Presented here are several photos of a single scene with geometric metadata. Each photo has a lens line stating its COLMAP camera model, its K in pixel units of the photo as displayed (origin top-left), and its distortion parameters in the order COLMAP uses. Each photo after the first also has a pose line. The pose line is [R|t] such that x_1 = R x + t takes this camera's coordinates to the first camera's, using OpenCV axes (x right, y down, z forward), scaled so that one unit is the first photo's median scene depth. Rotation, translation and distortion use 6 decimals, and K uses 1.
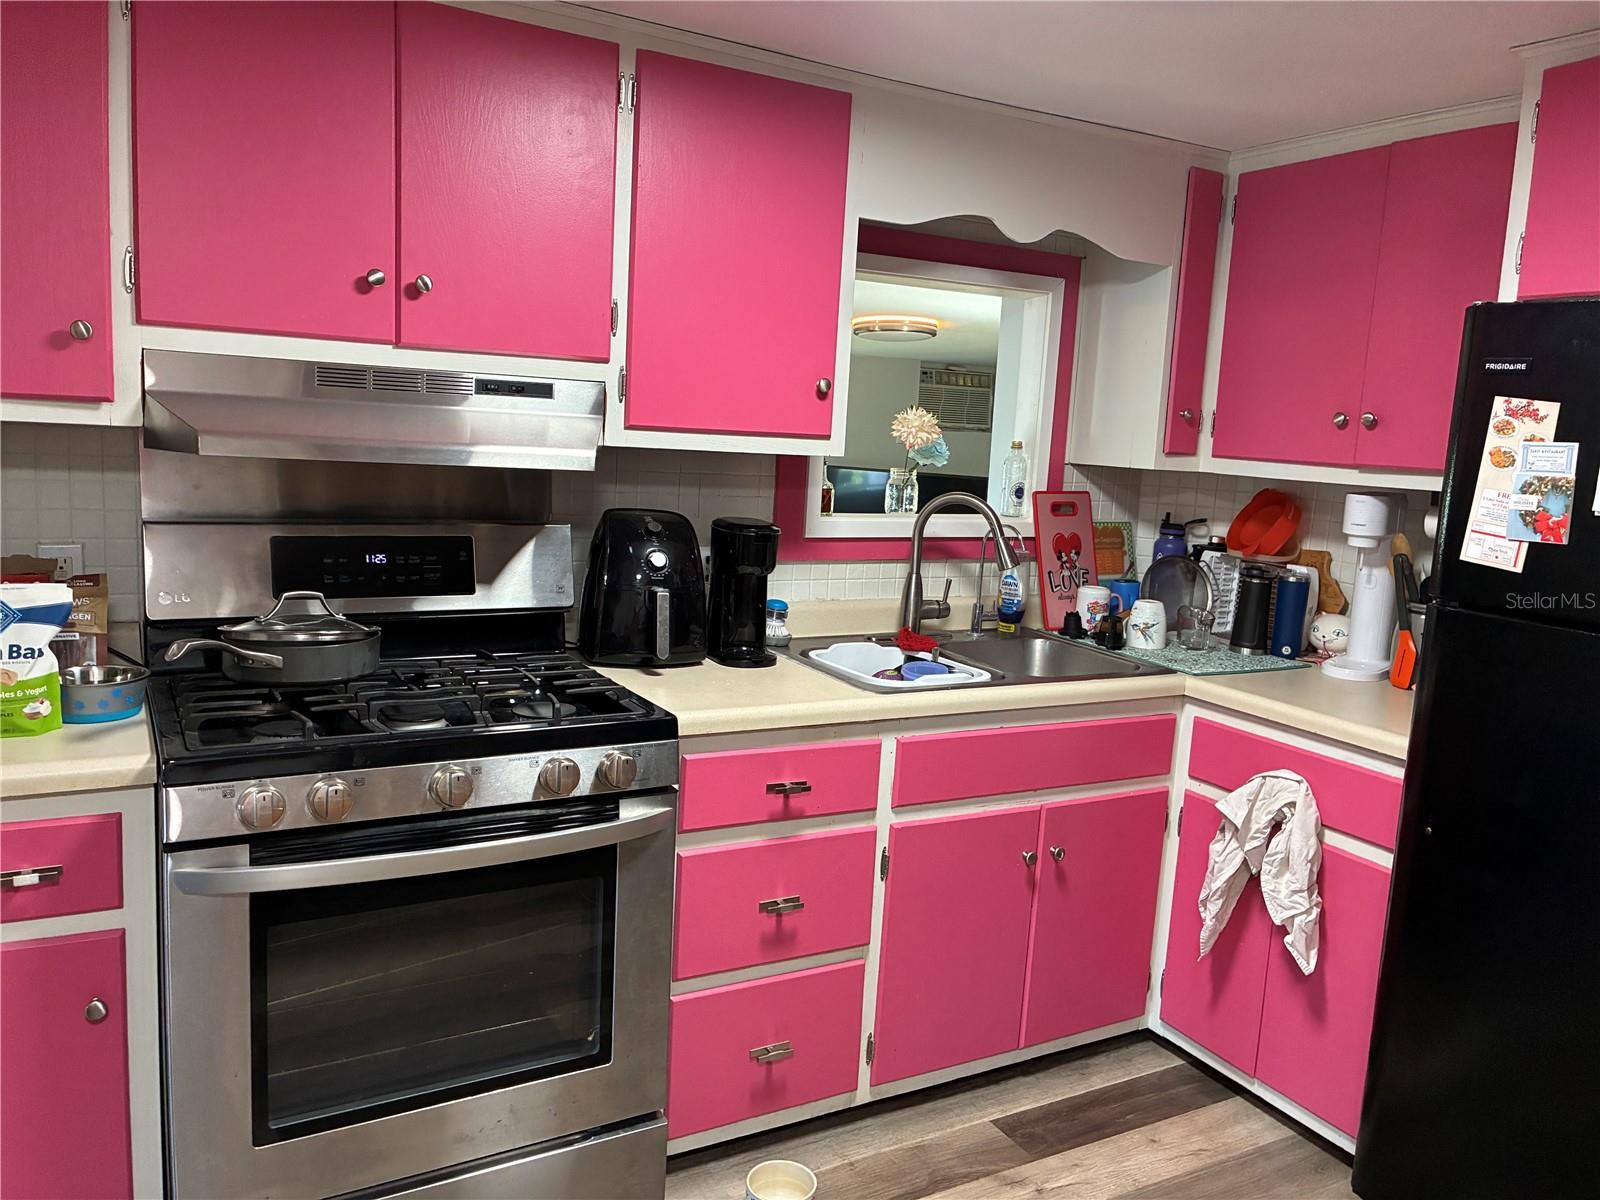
lens RADIAL K [[1218.8, 0, 799.6], [0, 1218.8, 599.4], [0, 0, 1]] dist [0.000986, 0.000311]
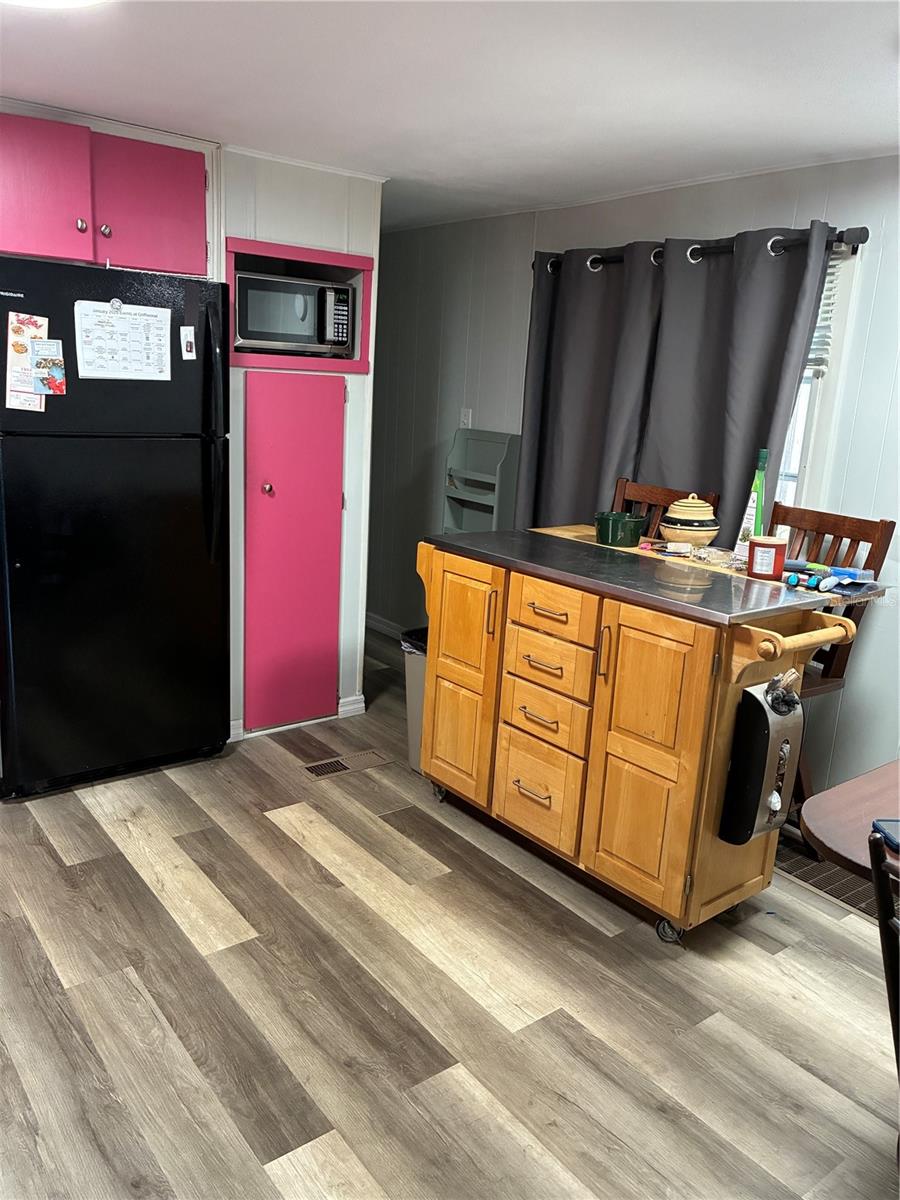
lens RADIAL K [[914.1, 0, 449.1], [0, 914.1, 601.8], [0, 0, 1]] dist [0.000986, 0.000311]
pose [[-0.135021, -0.287475, 0.948223, -0.906159], [0.087579, 0.949779, 0.300417, -0.112337], [-0.986965, 0.123607, -0.103063, 0.573756]]
